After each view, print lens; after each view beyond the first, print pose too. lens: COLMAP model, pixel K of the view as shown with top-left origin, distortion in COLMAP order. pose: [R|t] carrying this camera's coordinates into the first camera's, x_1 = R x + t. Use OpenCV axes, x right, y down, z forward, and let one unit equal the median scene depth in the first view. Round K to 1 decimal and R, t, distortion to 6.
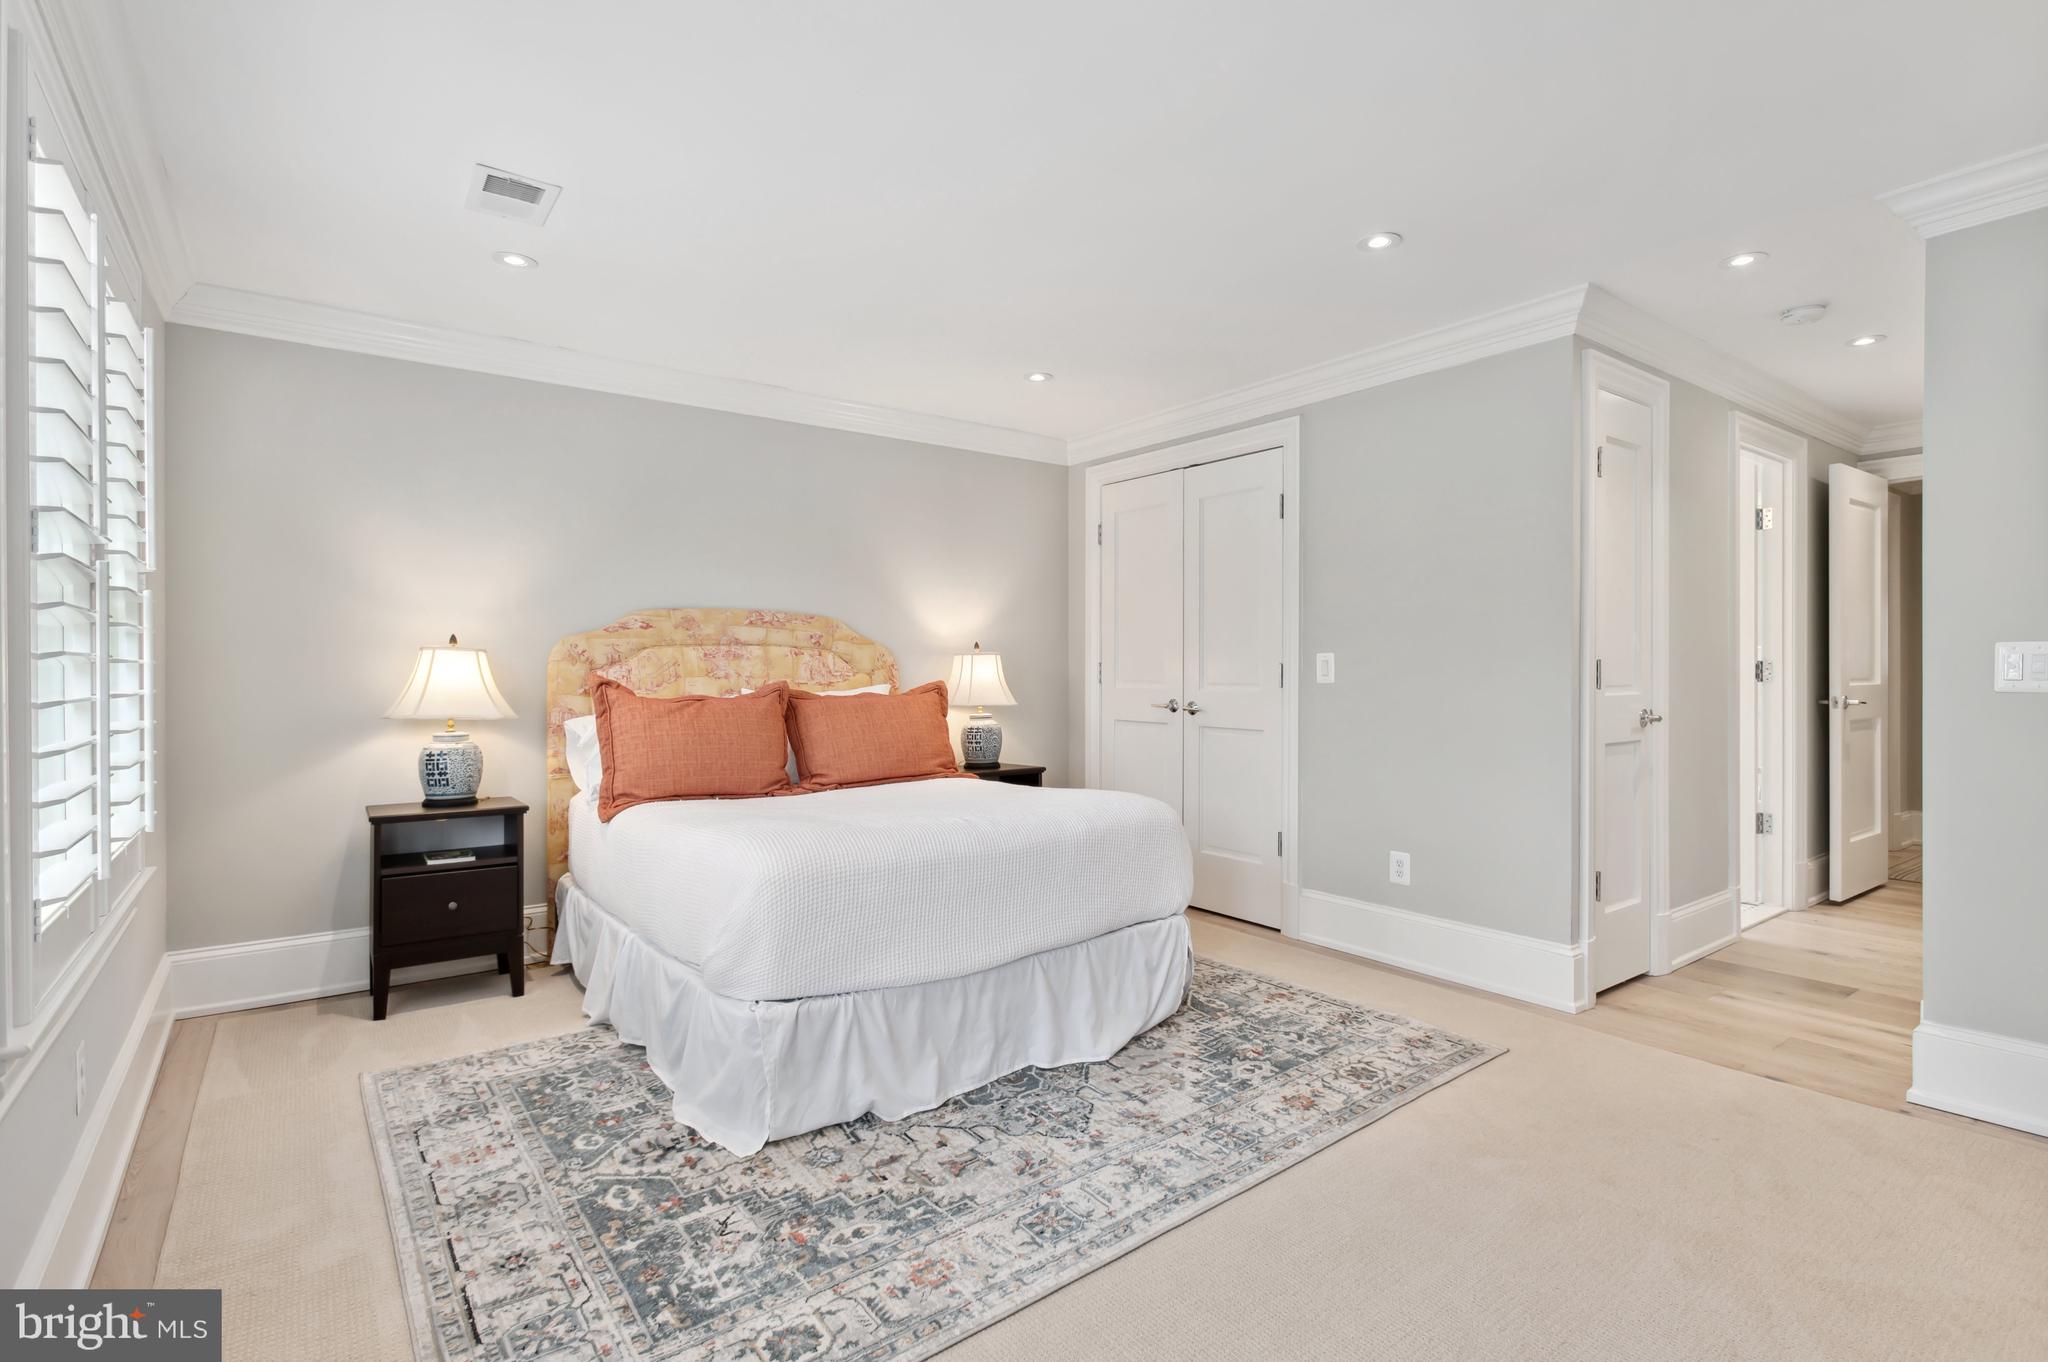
lens RADIAL K [[977.6, 0, 1011.2], [0, 977.6, 676.0], [0, 0, 1]] dist [-0.001852, -0.003613]
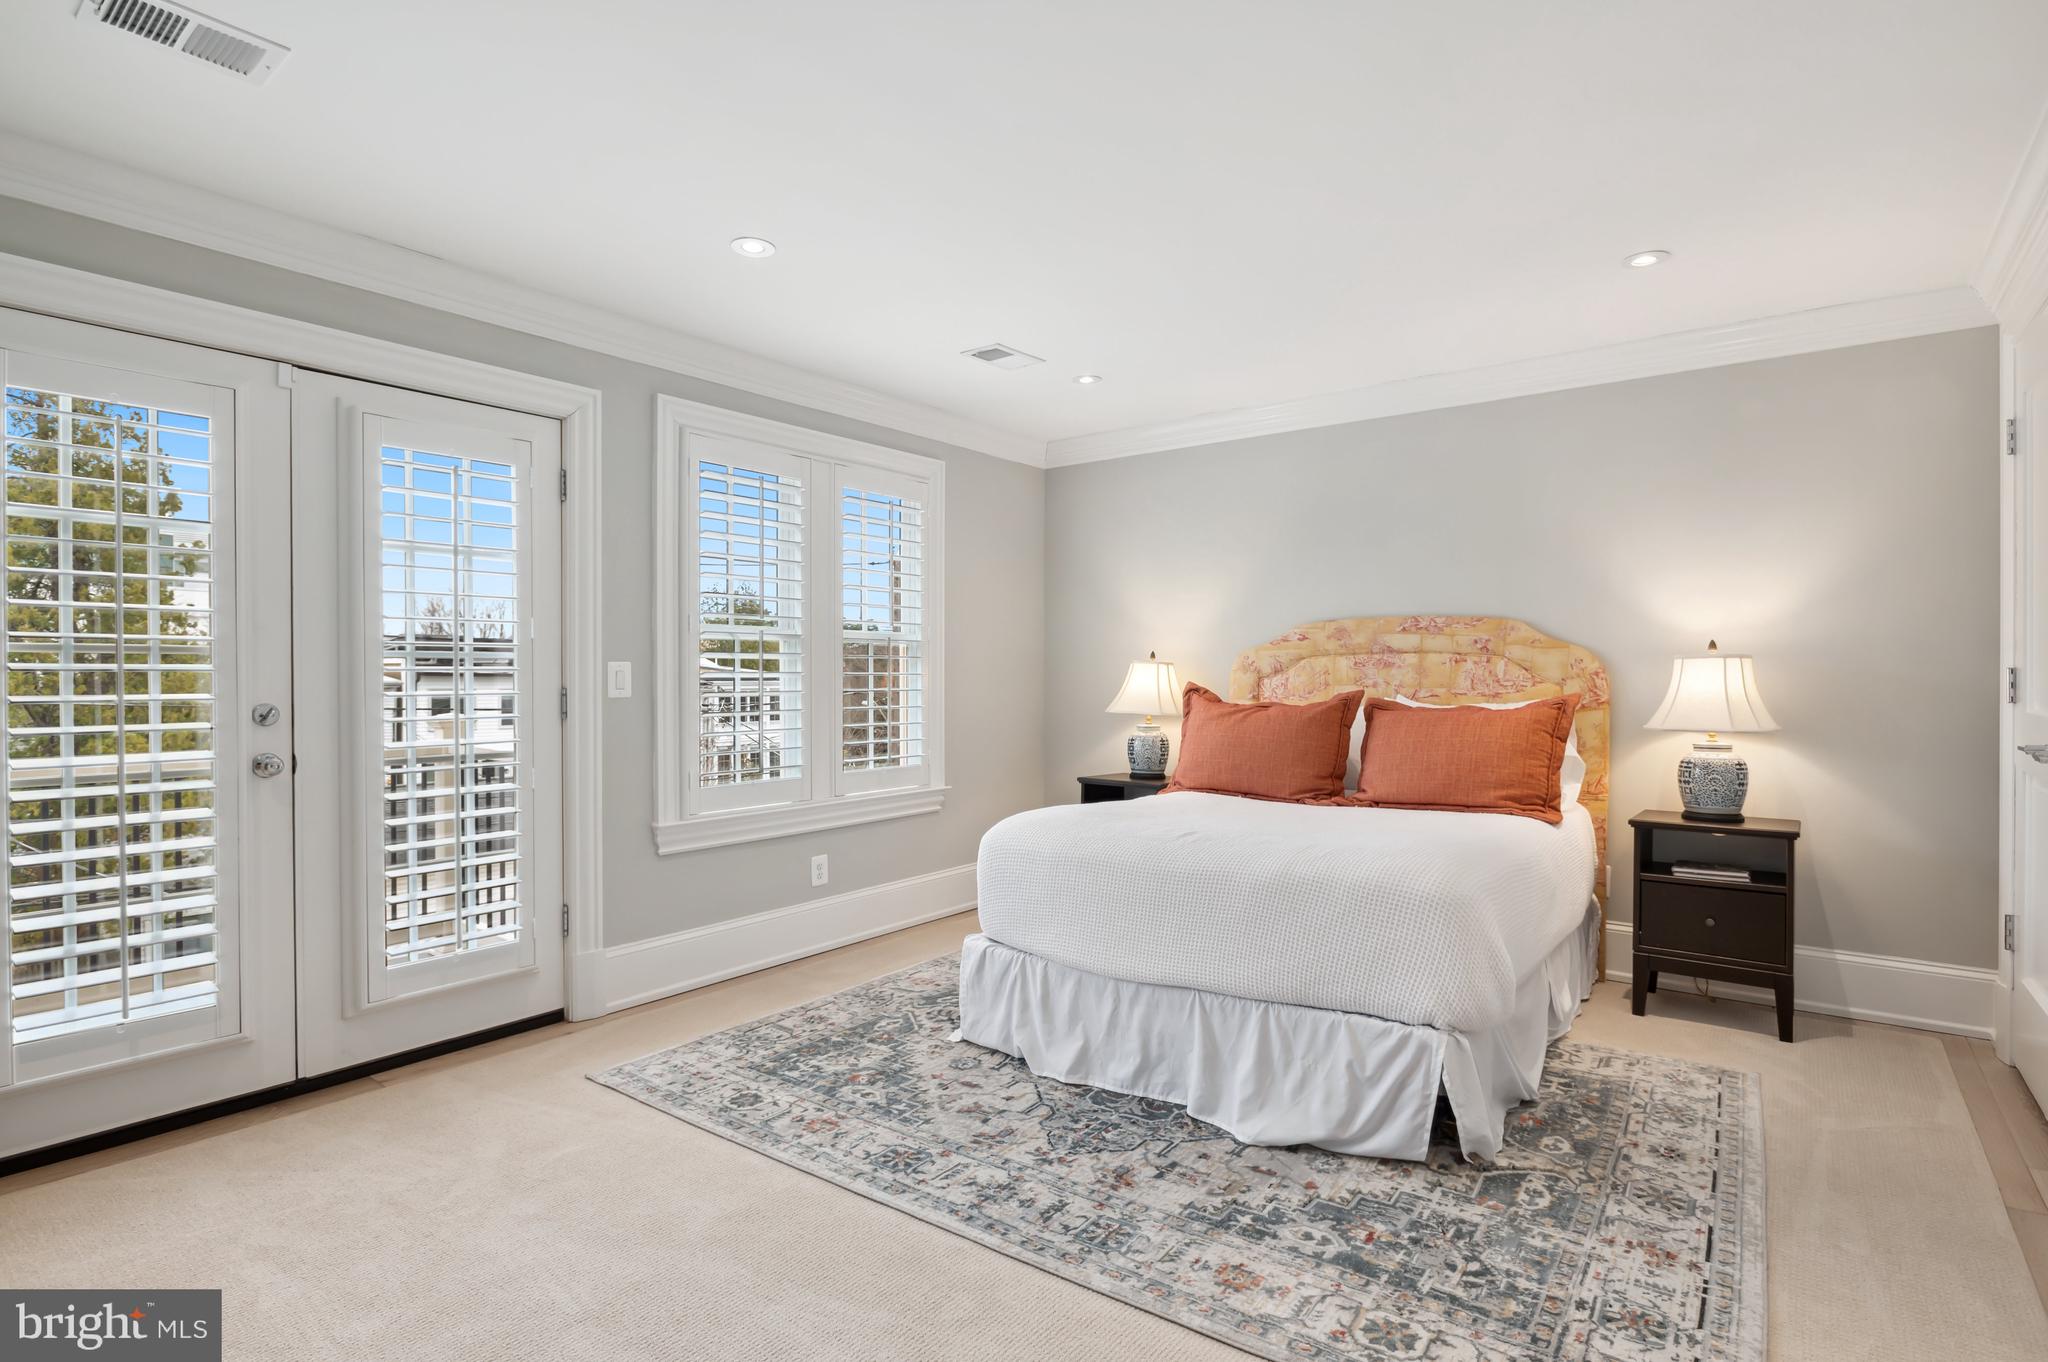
lens RADIAL K [[977.6, 0, 1040.4], [0, 977.6, 685.9], [0, 0, 1]] dist [-0.001852, -0.003613]
pose [[0.291765, 0.009024, -0.956448, 0.862812], [-0.005527, 0.999955, 0.007748, -0.007109], [0.956474, 0.003026, 0.291801, 0.593799]]
